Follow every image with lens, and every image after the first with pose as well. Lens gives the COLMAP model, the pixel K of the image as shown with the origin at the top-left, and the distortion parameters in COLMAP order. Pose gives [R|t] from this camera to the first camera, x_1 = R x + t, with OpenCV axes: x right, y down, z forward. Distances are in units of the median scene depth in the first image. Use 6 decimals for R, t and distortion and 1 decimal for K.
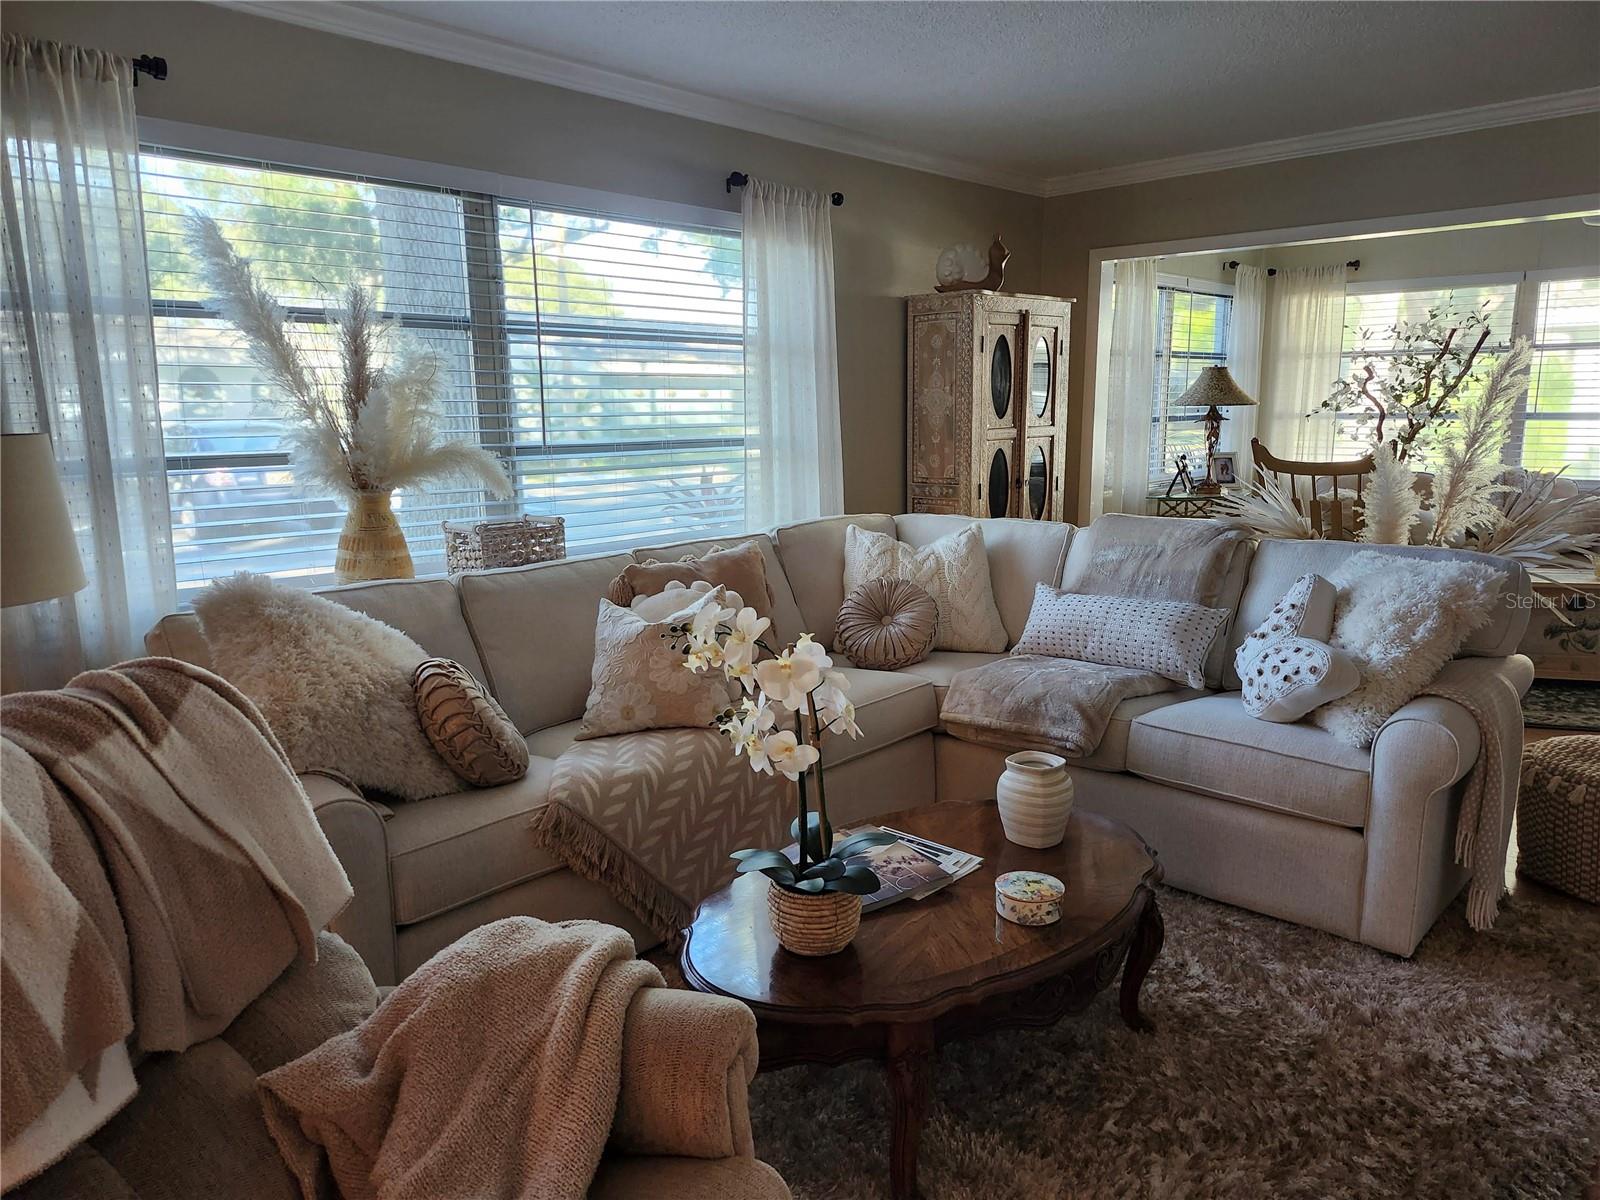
lens RADIAL K [[1101.4, 0, 803.0], [0, 1101.4, 602.5], [0, 0, 1]] dist [0.001488, -0.001731]
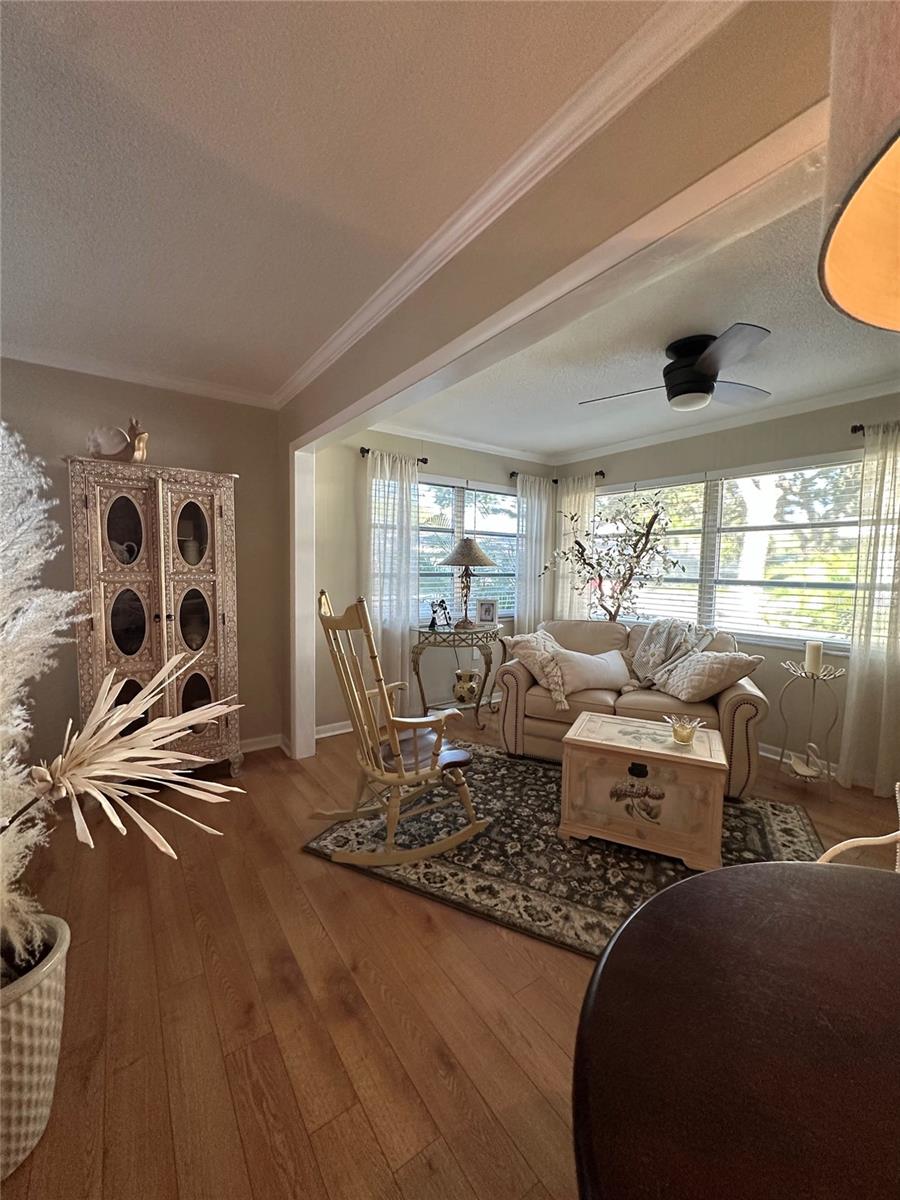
lens RADIAL K [[483.7, 0, 444.7], [0, 483.7, 600.1], [0, 0, 1]] dist [-0.020684, -0.000038]
pose [[0.982932, 0.041650, -0.179195, 0.483184], [-0.062335, 0.991819, -0.111397, -0.071254], [0.173089, 0.120666, 0.977487, 0.430863]]
